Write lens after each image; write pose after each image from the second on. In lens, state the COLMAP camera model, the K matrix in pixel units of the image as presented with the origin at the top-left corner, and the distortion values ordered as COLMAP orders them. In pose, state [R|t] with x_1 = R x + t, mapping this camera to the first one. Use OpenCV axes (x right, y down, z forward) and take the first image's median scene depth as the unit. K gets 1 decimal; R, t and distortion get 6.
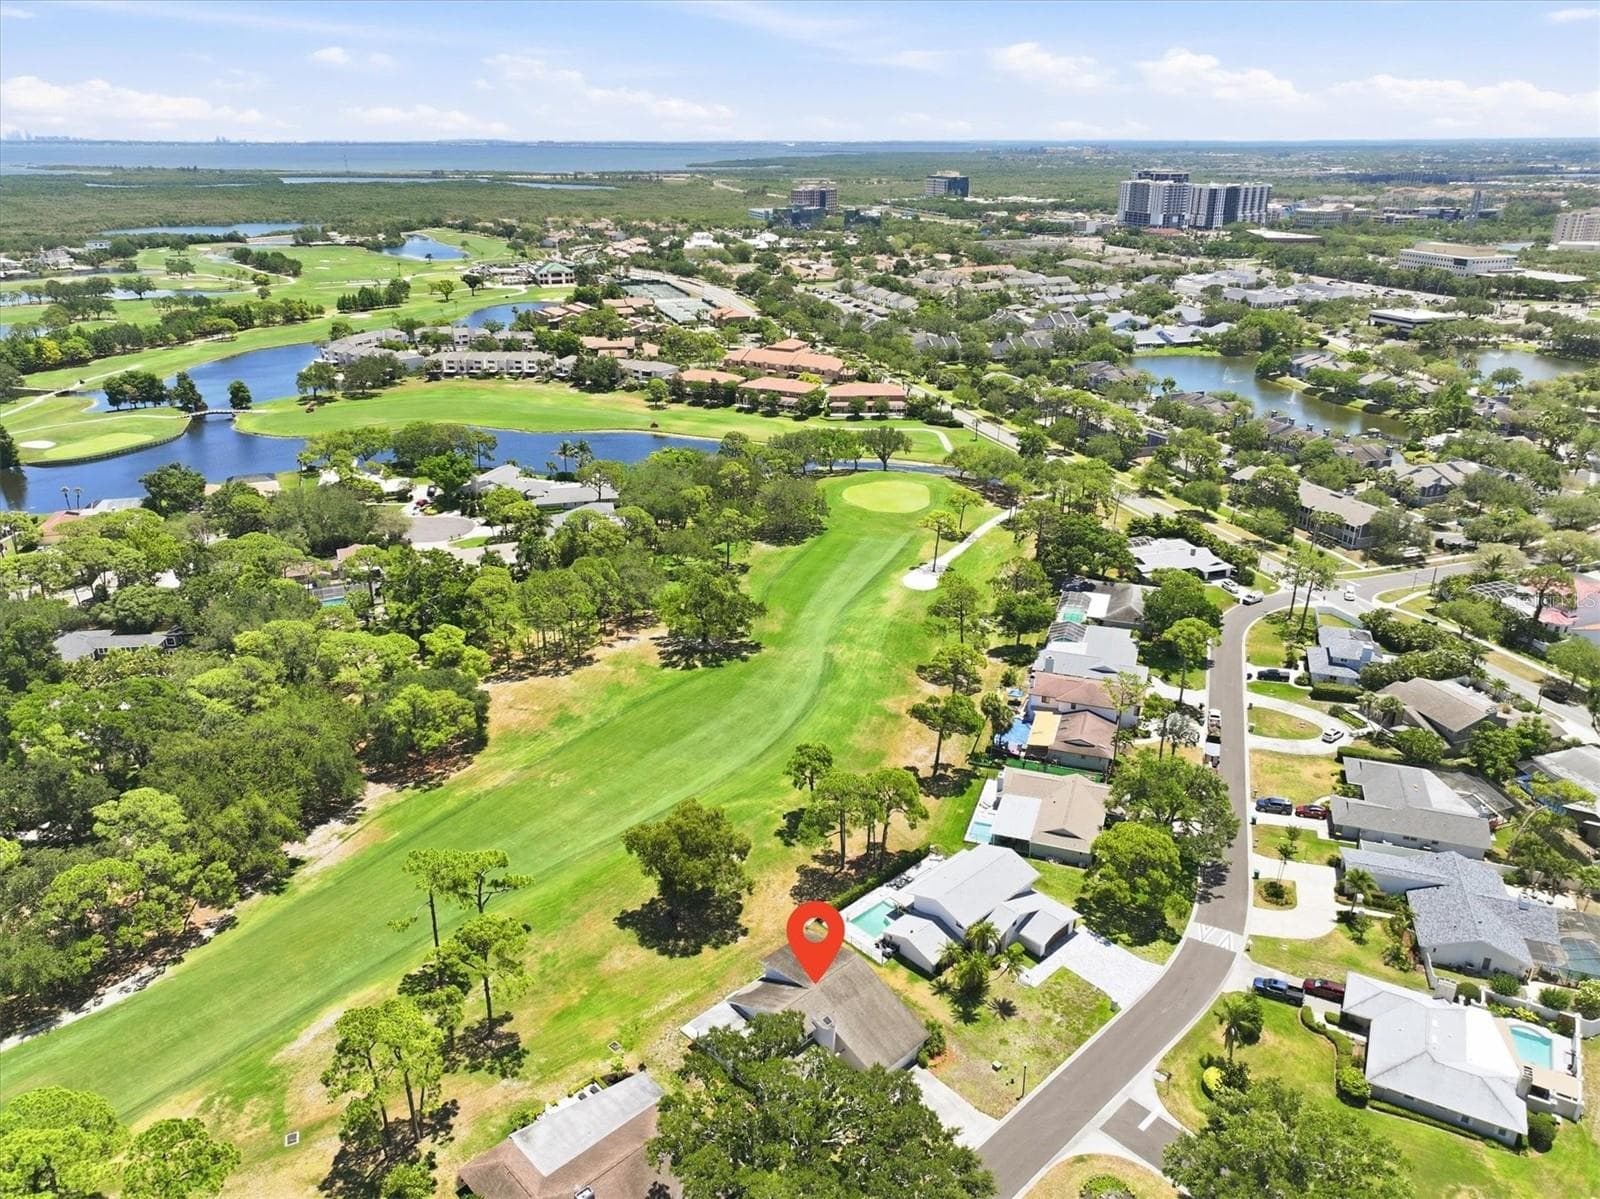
lens RADIAL K [[1172.9, 0, 796.3], [0, 1172.9, 562.8], [0, 0, 1]] dist [-0.006619, 0.029771]
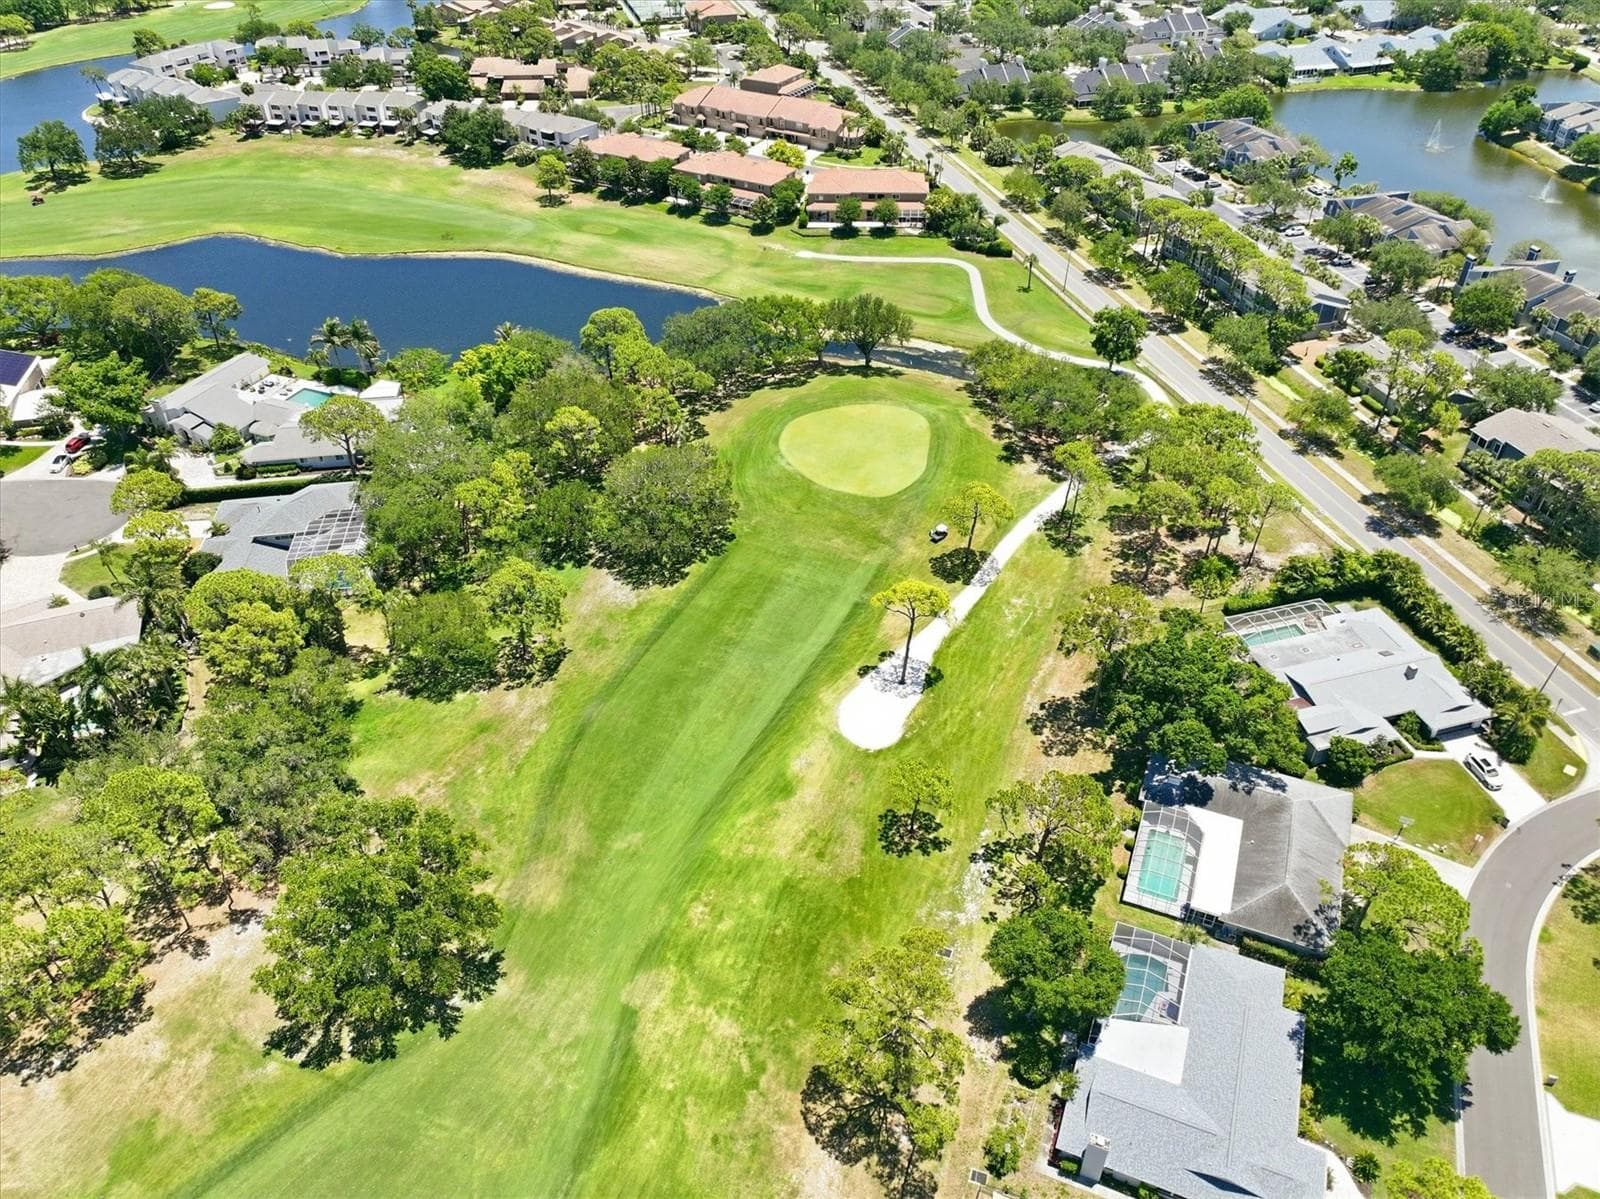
lens RADIAL K [[1172.9, 0, 796.3], [0, 1172.9, 562.8], [0, 0, 1]] dist [-0.006619, 0.029771]
pose [[0.998098, 0.028451, -0.054684, 0.059542], [-0.012299, 0.961192, 0.275608, -0.117366], [0.060403, -0.274411, 0.959714, 0.308801]]
